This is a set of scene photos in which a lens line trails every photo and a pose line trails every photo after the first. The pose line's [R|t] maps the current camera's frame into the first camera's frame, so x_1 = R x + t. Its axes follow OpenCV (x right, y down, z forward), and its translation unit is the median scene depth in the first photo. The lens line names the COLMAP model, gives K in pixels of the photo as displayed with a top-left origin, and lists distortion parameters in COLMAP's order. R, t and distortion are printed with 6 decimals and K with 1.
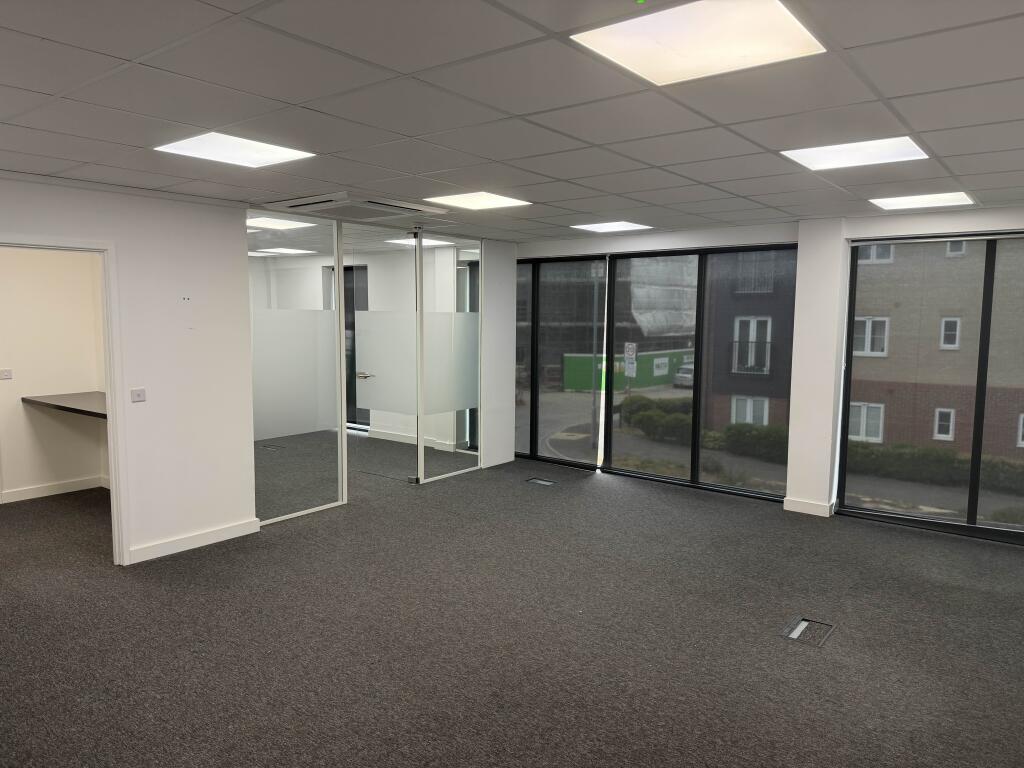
lens RADIAL K [[701.3, 0, 512.0], [0, 701.3, 384.0], [0, 0, 1]] dist [0.002437, -0.033513]
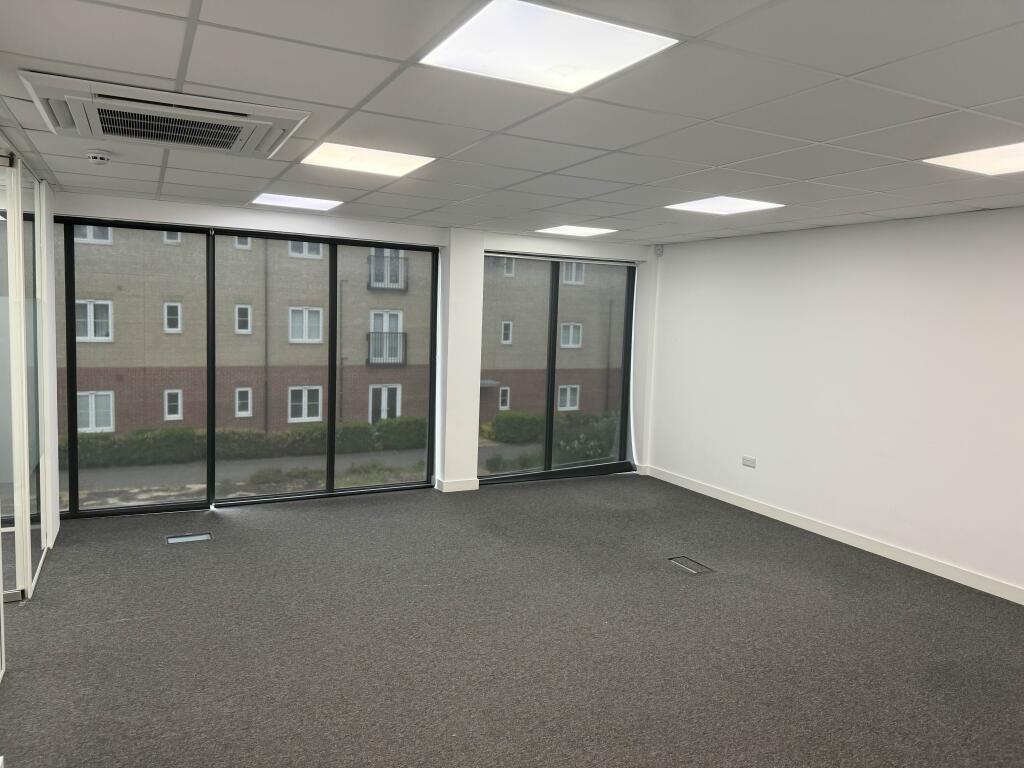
lens RADIAL K [[701.3, 0, 512.0], [0, 701.3, 384.0], [0, 0, 1]] dist [0.002437, -0.033513]
pose [[0.394850, -0.082990, 0.914989, -0.138484], [0.056713, 0.996214, 0.065884, -0.013780], [-0.916993, 0.025878, 0.398062, 0.117753]]
